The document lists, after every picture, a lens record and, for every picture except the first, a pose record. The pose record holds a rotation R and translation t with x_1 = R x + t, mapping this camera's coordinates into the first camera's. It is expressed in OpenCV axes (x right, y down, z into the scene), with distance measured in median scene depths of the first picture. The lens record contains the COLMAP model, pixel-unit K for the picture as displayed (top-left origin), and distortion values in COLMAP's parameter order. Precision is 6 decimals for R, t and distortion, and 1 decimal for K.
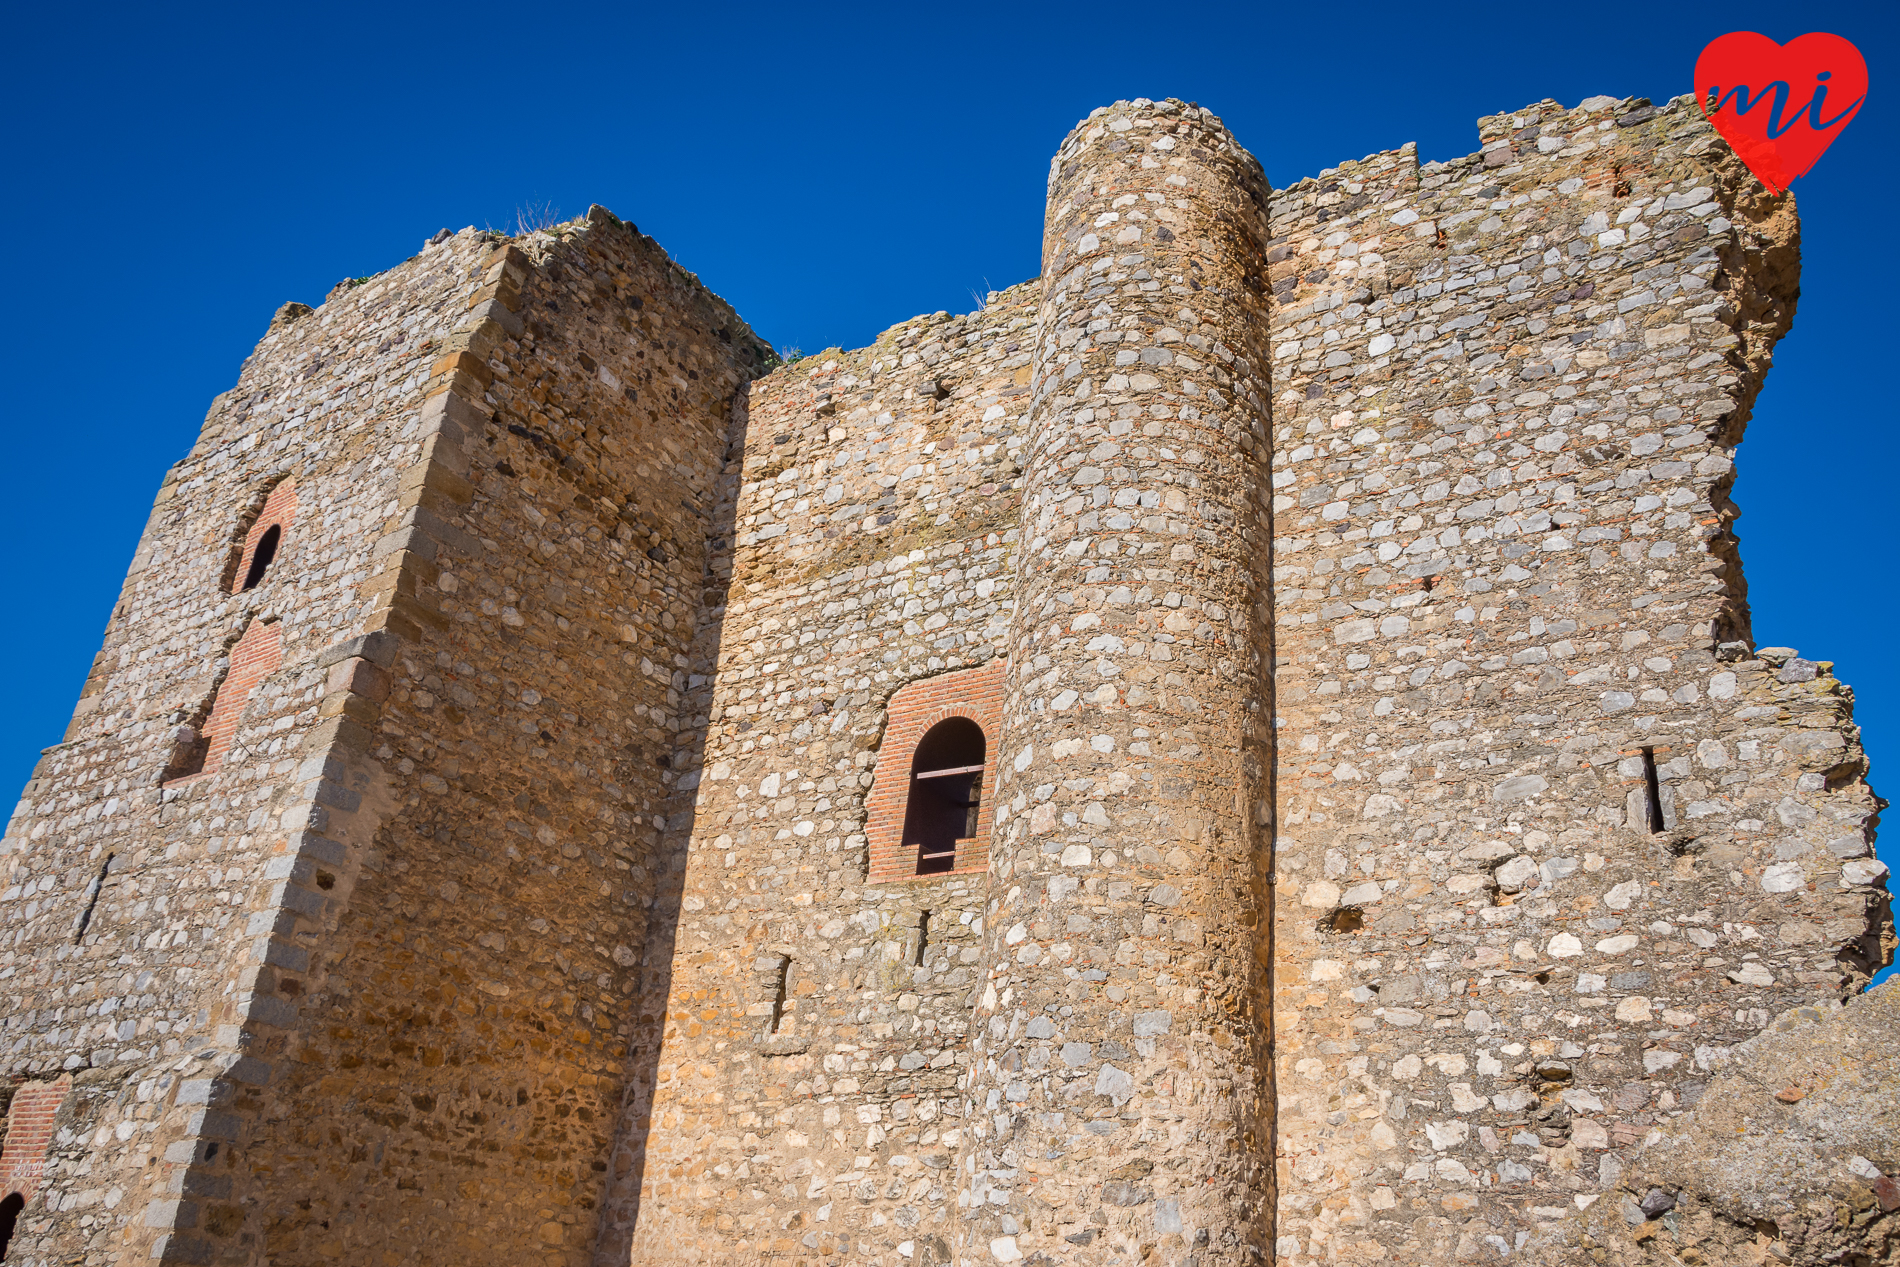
lens RADIAL K [[1520.4, 0, 938.3], [0, 1520.4, 635.2], [0, 0, 1]] dist [-0.155542, 0.178190]
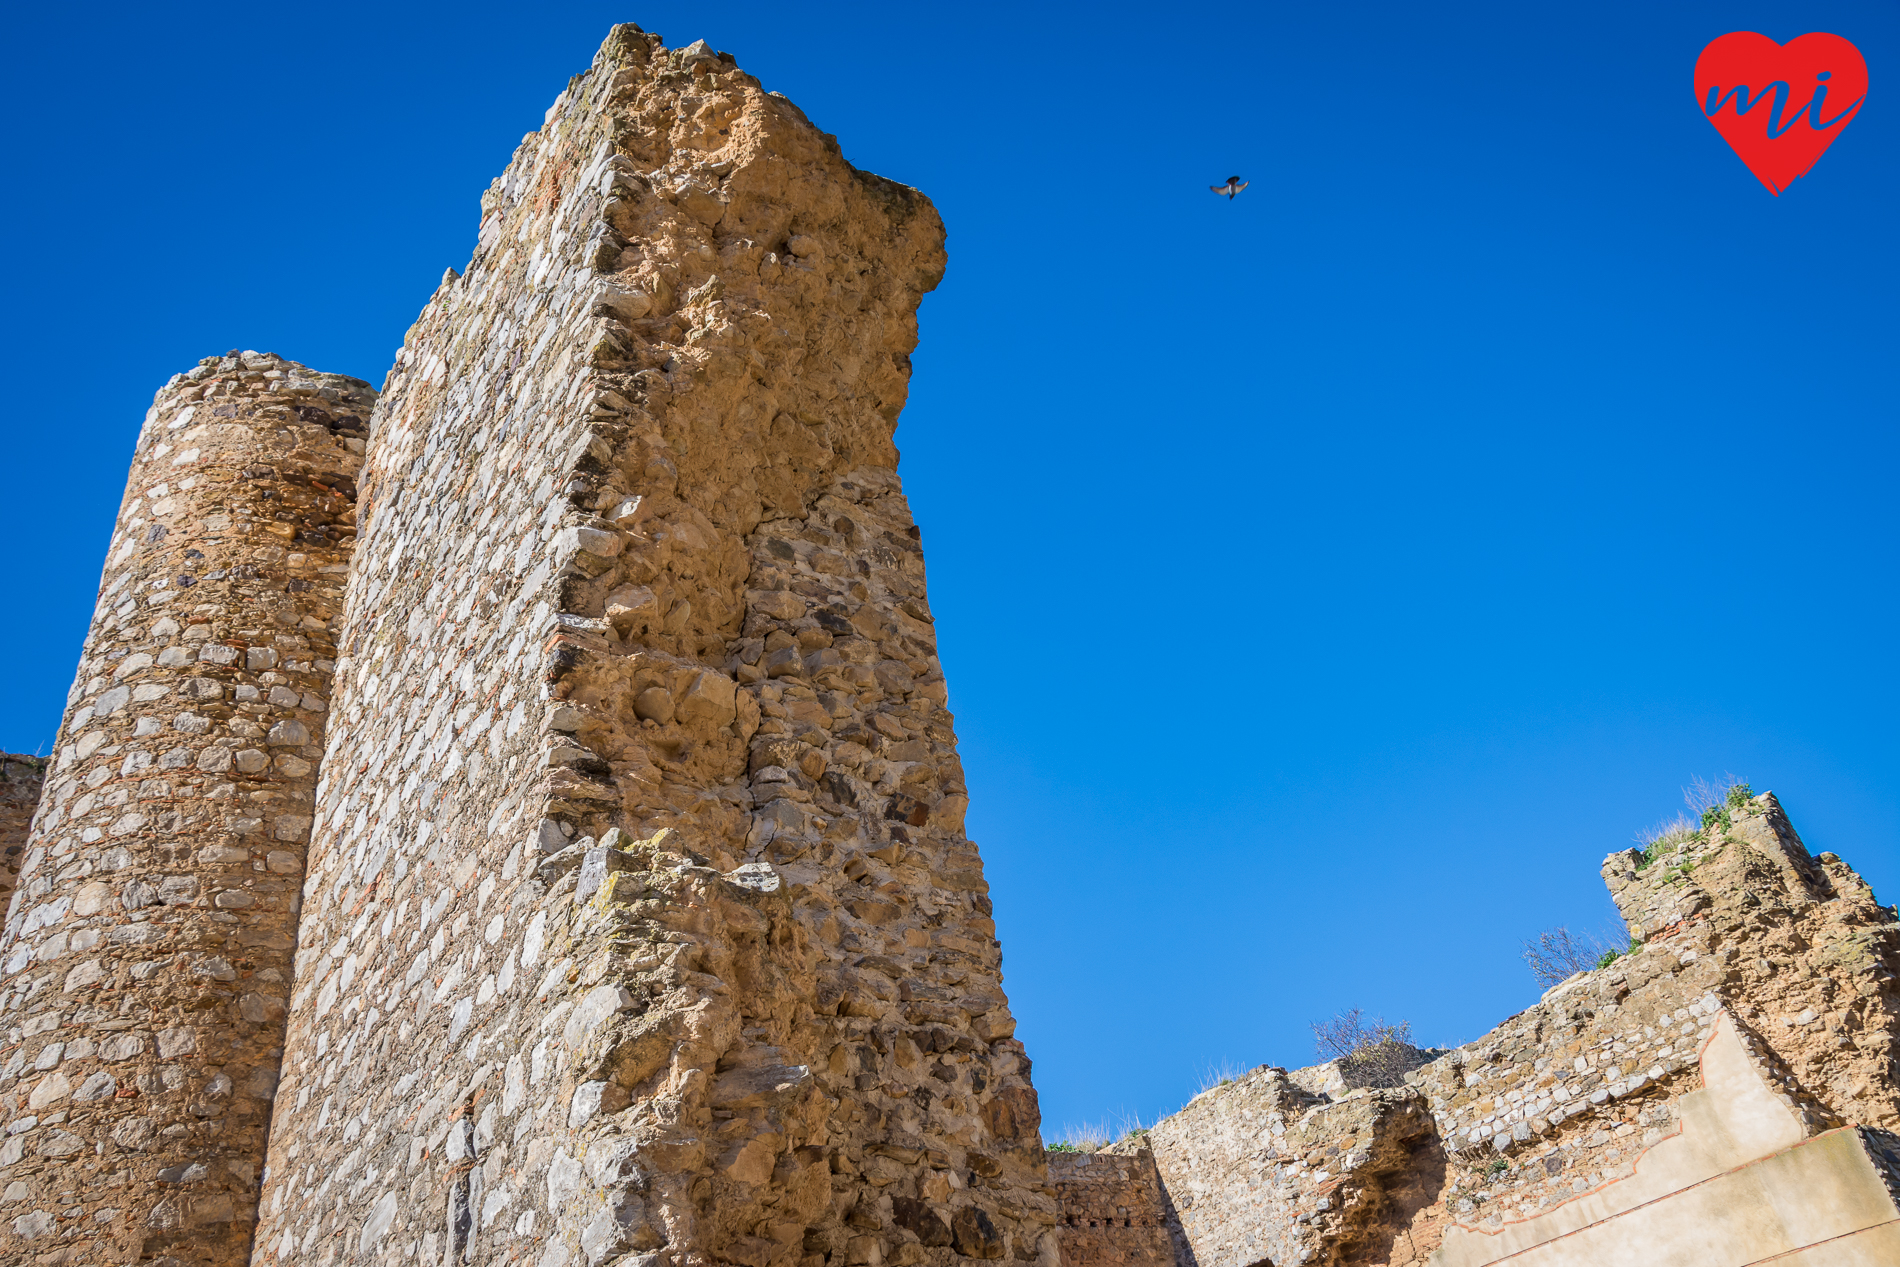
lens RADIAL K [[1520.4, 0, 938.3], [0, 1520.4, 635.2], [0, 0, 1]] dist [-0.155542, 0.178190]
pose [[0.907507, -0.398341, -0.133251, 0.632301], [0.367726, 0.906765, -0.206288, 0.080675], [0.203000, 0.138208, 0.969376, 0.404464]]
